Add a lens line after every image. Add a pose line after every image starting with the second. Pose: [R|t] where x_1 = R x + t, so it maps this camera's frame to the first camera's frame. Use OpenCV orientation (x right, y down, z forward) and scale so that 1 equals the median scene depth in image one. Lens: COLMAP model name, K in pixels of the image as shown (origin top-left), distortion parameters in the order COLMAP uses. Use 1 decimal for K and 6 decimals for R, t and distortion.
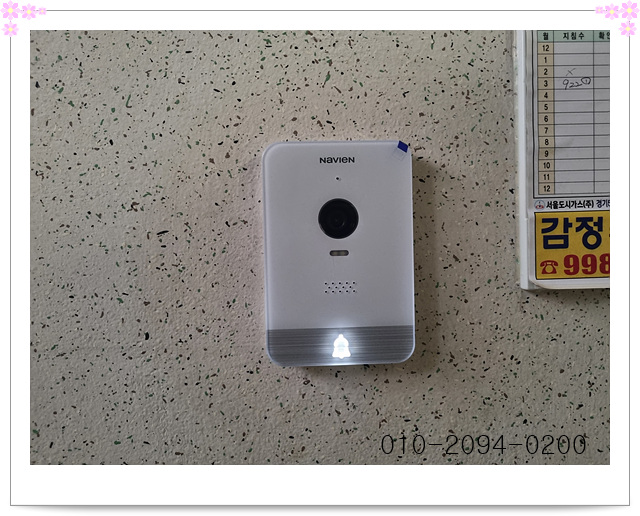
lens RADIAL K [[434.3, 0, 329.5], [0, 434.3, 242.3], [0, 0, 1]] dist [0.019164, -0.022809]
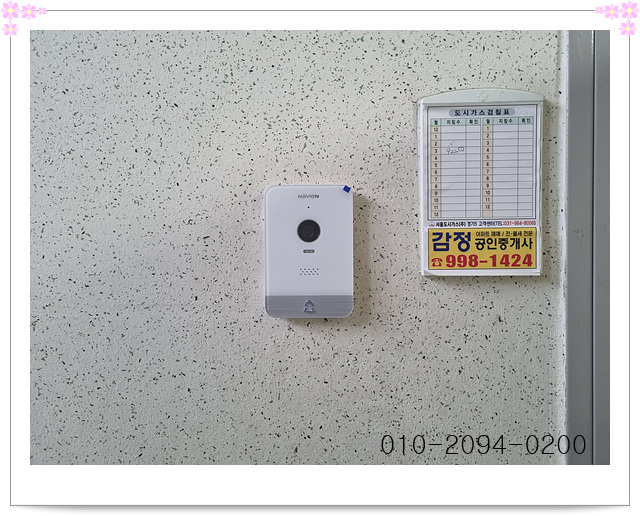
lens RADIAL K [[434.3, 0, 330.4], [0, 434.3, 241.5], [0, 0, 1]] dist [0.019164, -0.022809]
pose [[0.998457, 0.016722, -0.052944, 0.188240], [-0.016725, 0.999860, 0.000376, -0.014981], [0.052943, 0.000510, 0.998597, -0.661477]]
